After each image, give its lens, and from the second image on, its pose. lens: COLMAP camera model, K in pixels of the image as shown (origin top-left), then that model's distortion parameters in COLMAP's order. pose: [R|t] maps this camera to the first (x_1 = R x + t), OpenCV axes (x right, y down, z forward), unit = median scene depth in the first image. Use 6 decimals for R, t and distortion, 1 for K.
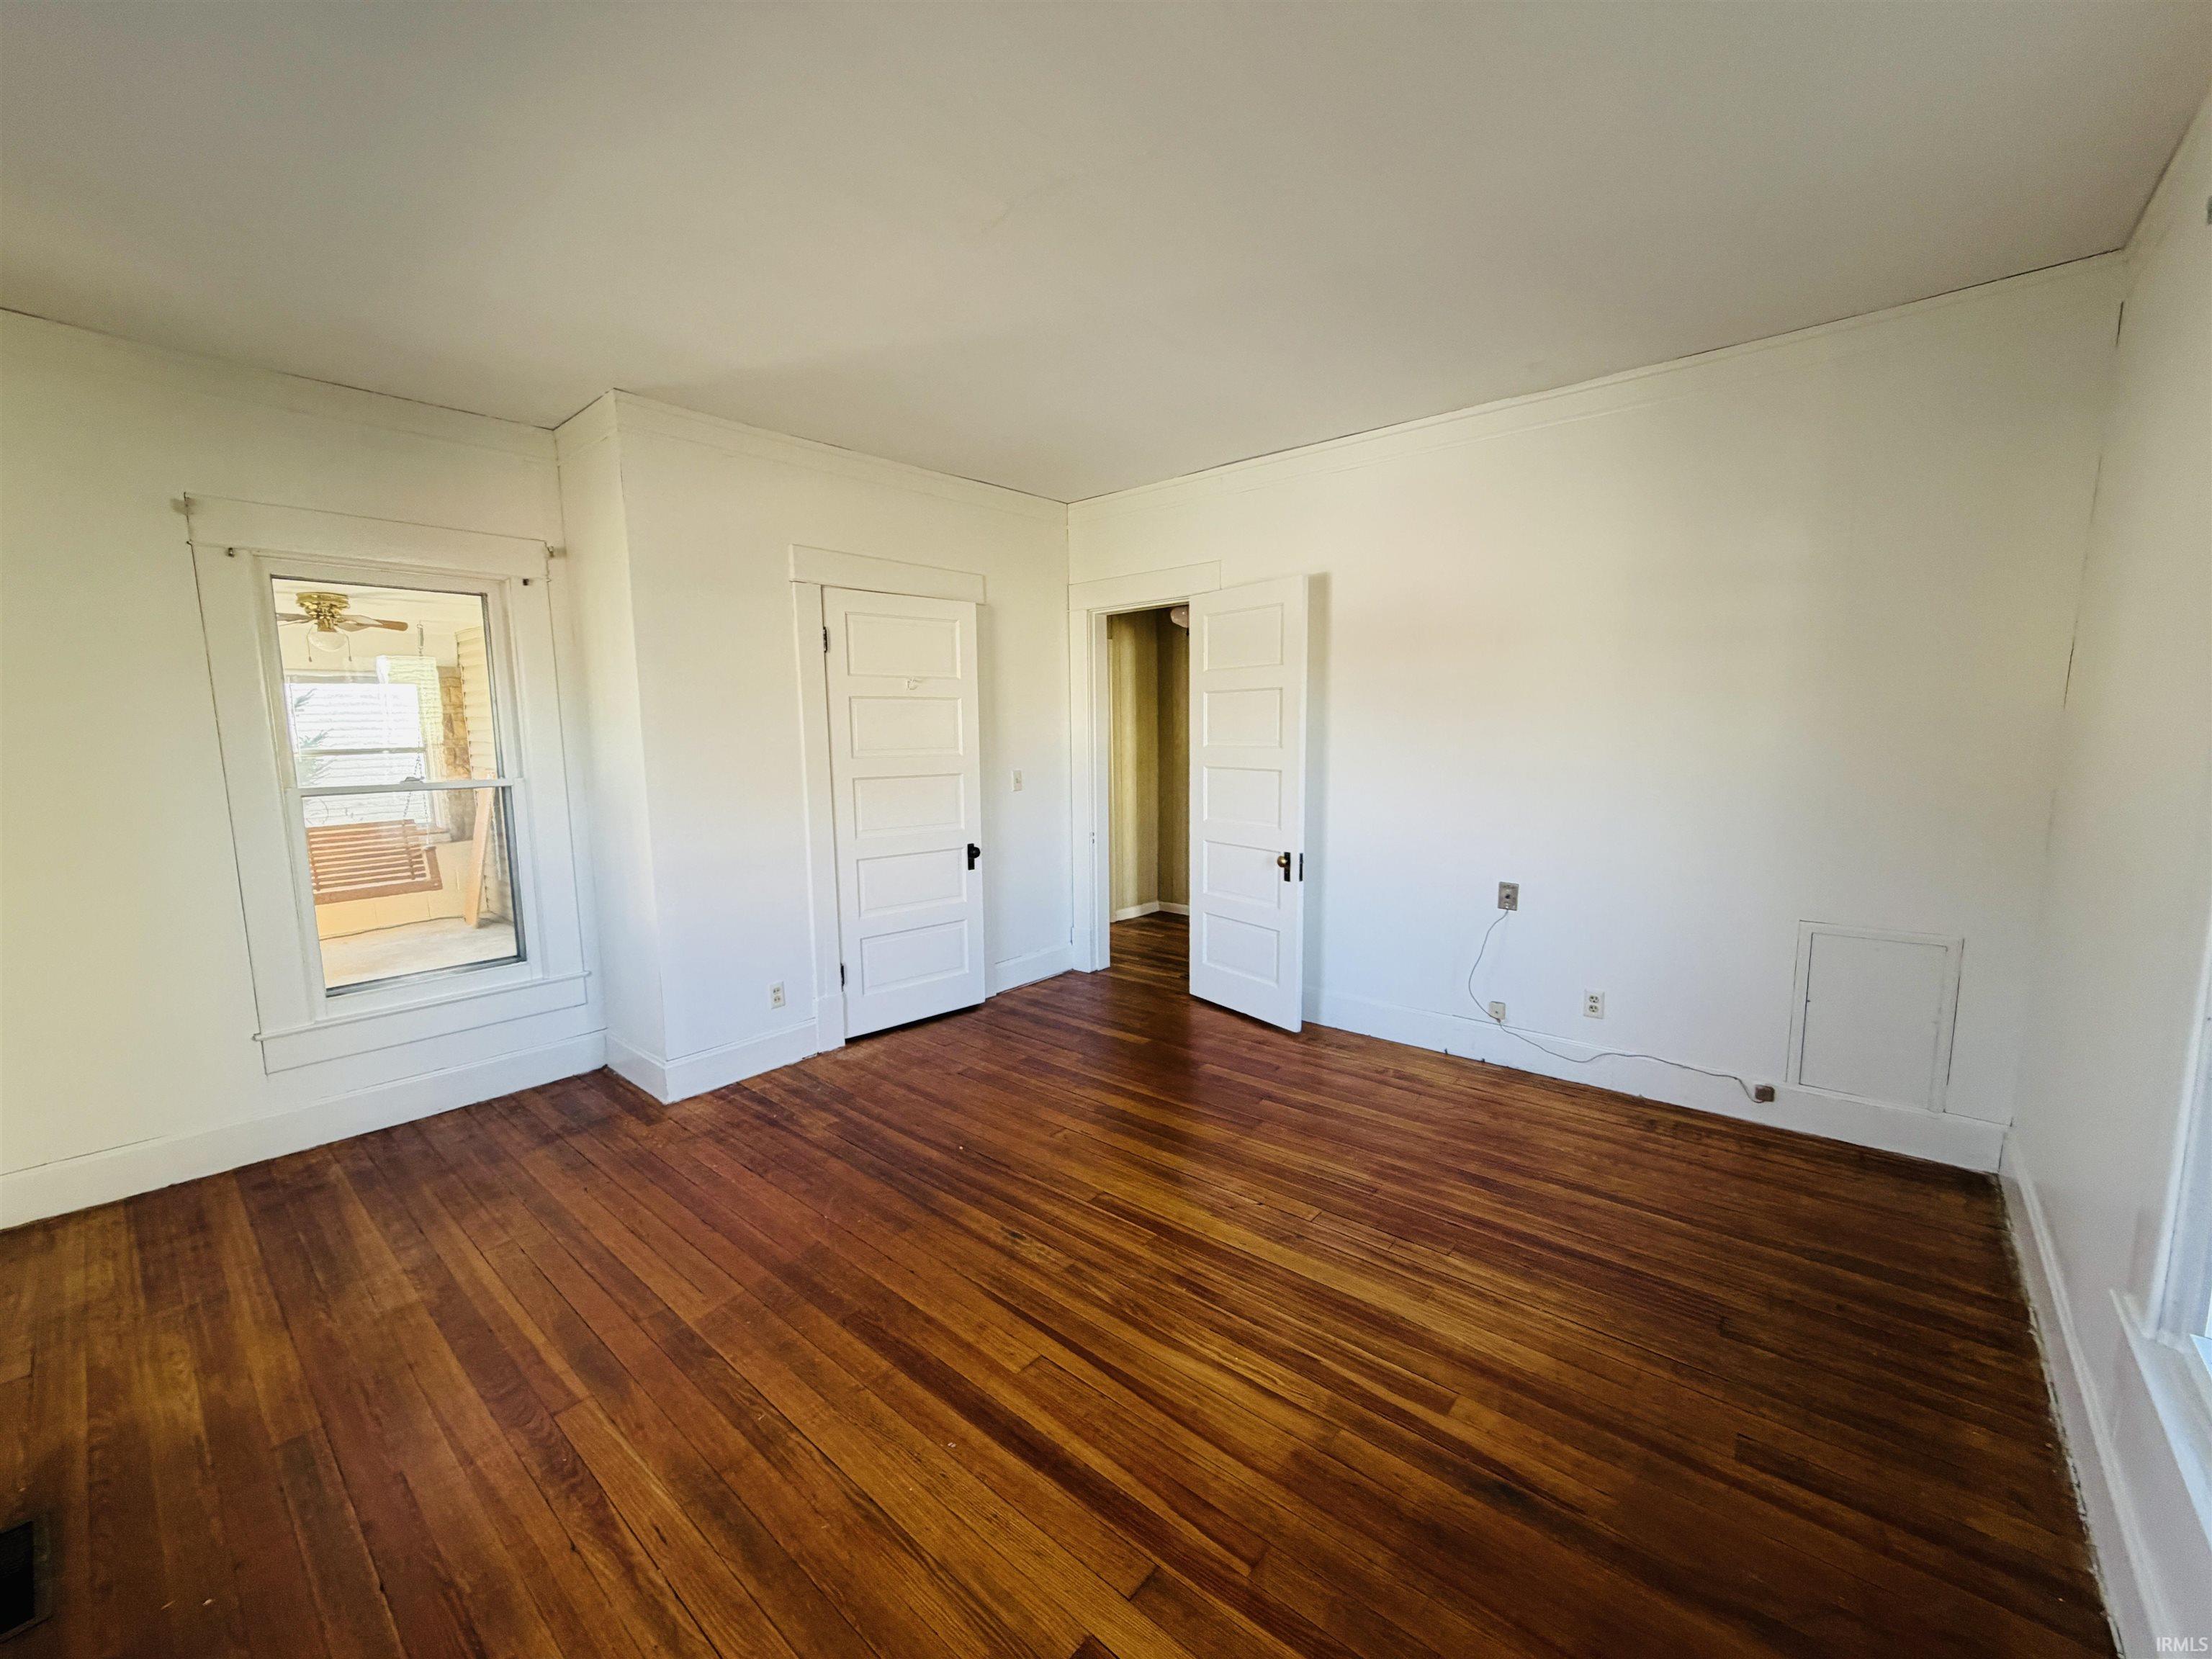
lens RADIAL K [[876.0, 0, 1106.0], [0, 876.0, 829.5], [0, 0, 1]] dist [-0.000769, 0.000130]
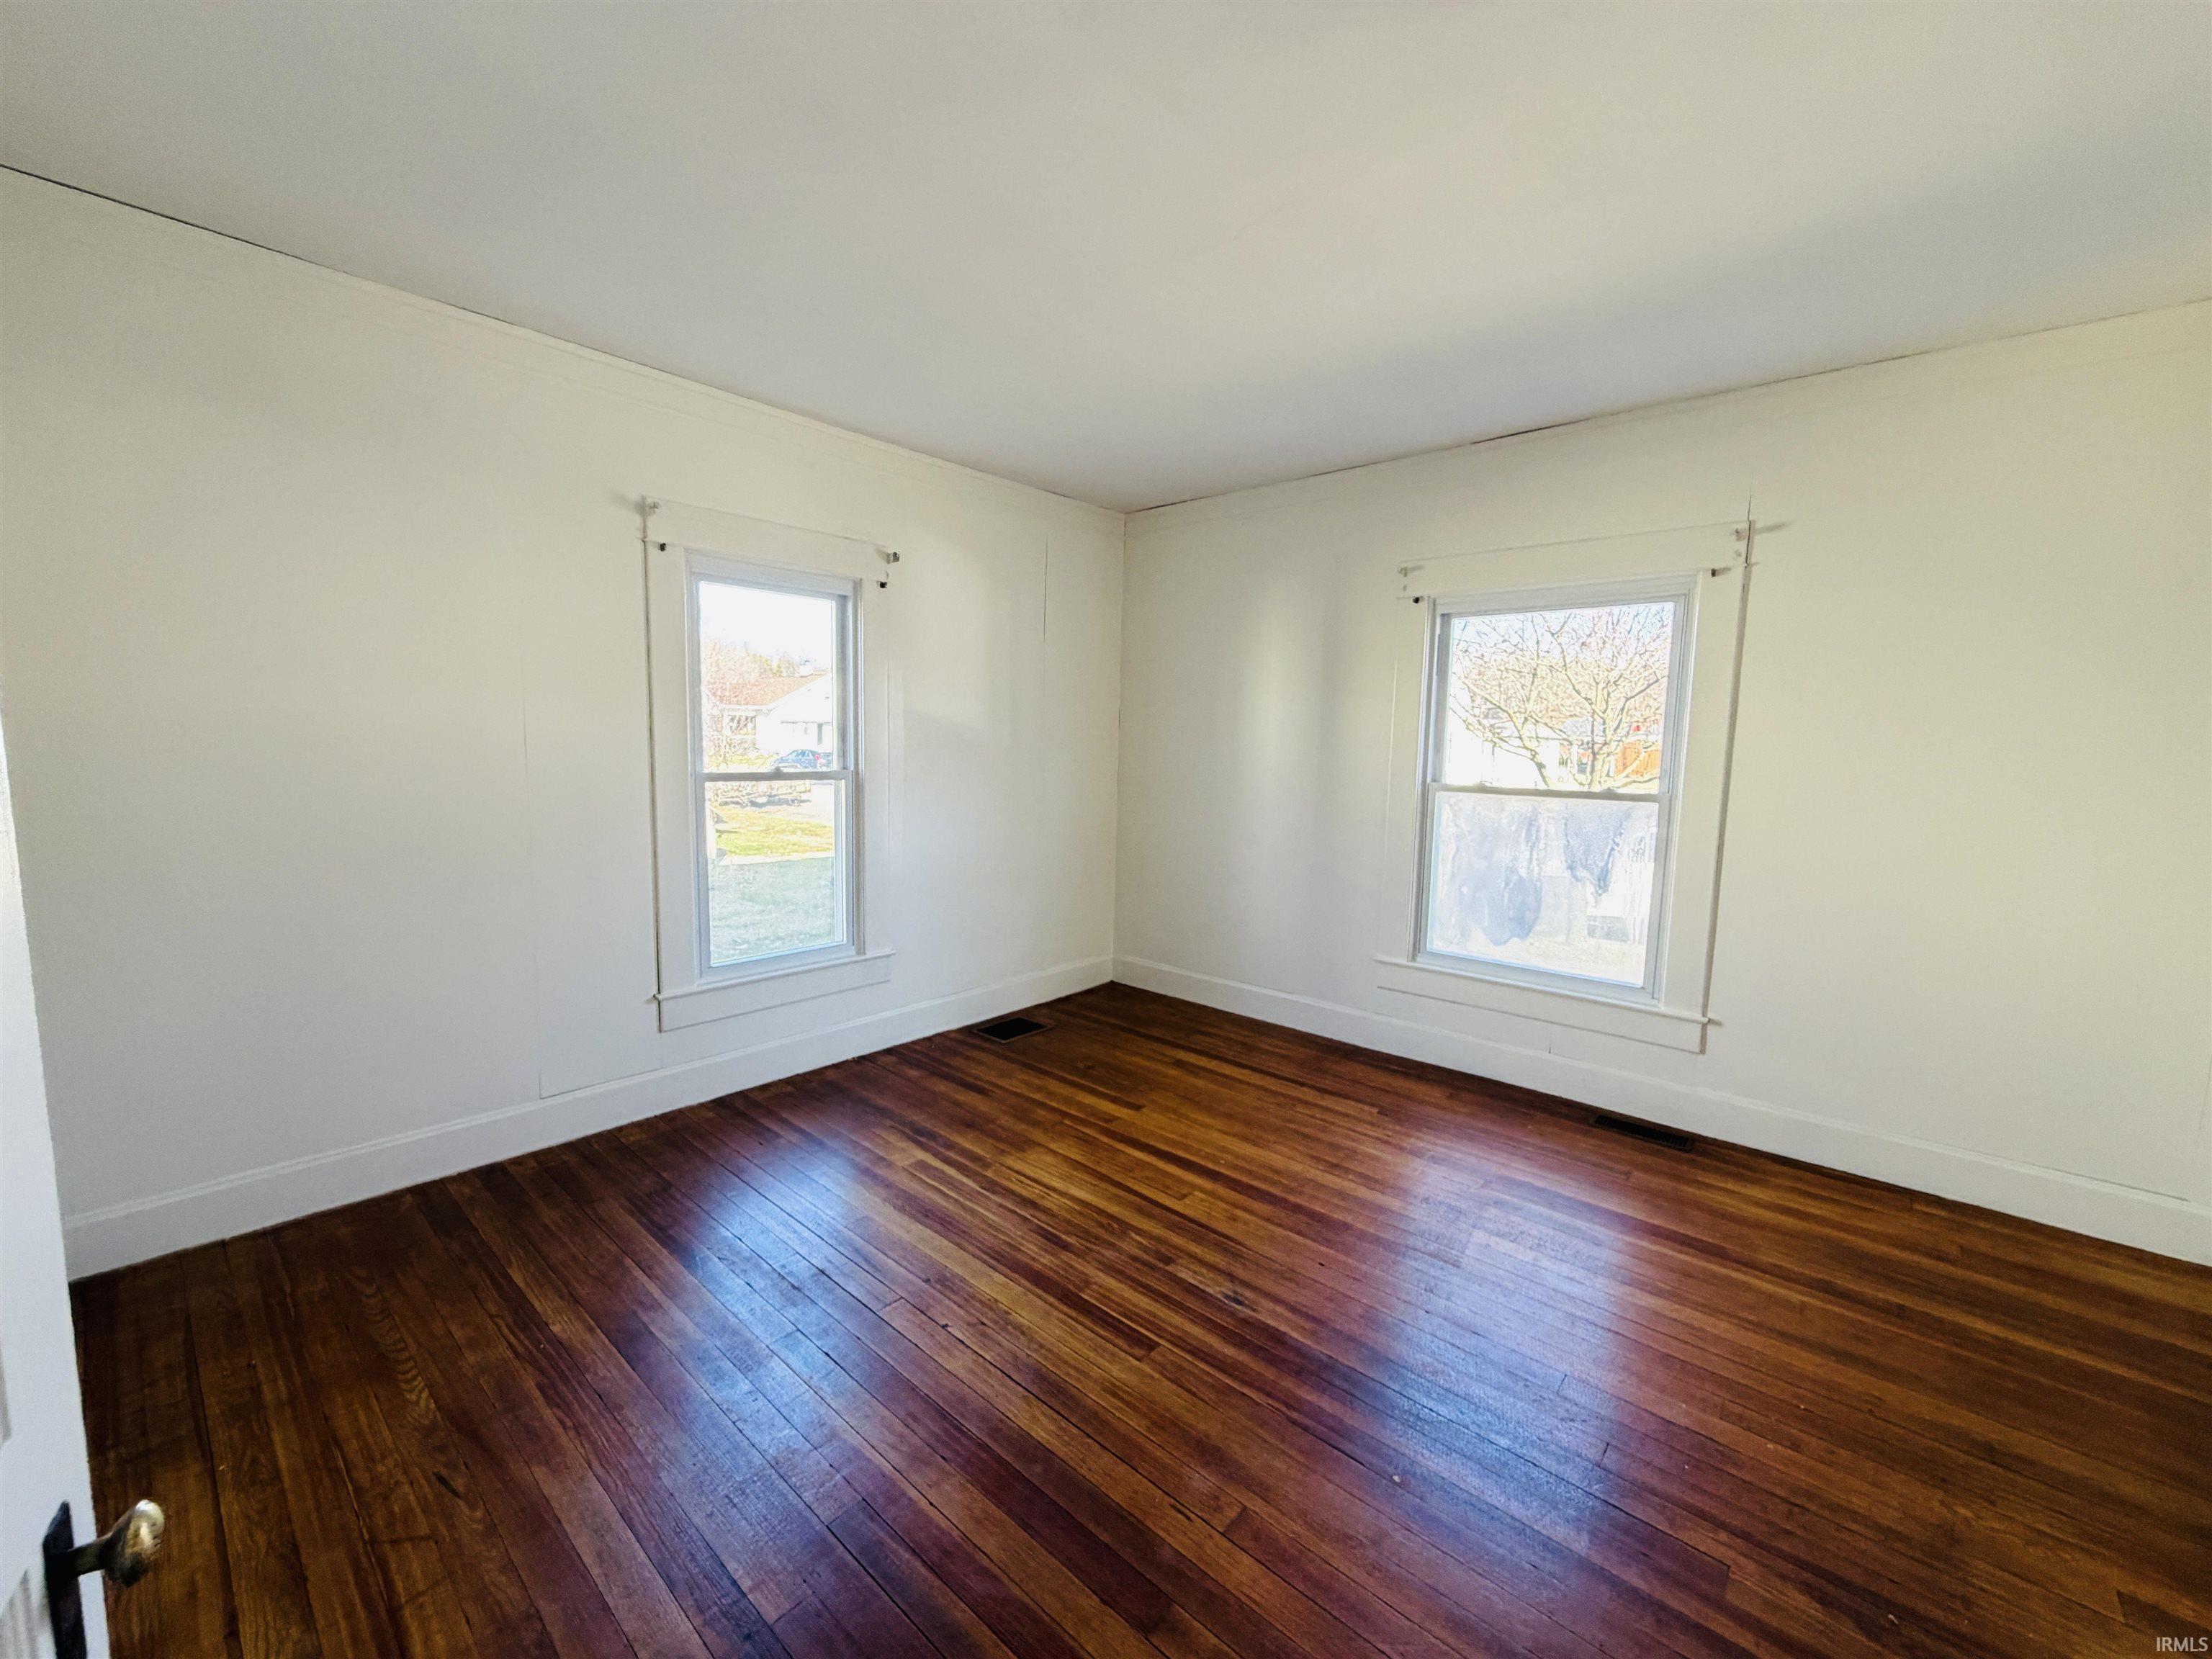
lens RADIAL K [[876.0, 0, 1106.0], [0, 876.0, 829.5], [0, 0, 1]] dist [-0.000769, 0.000130]
pose [[-0.999895, -0.005447, 0.013434, 0.024788], [-0.002246, 0.973740, 0.227652, -0.252183], [-0.014321, 0.227598, -0.973650, 2.088909]]
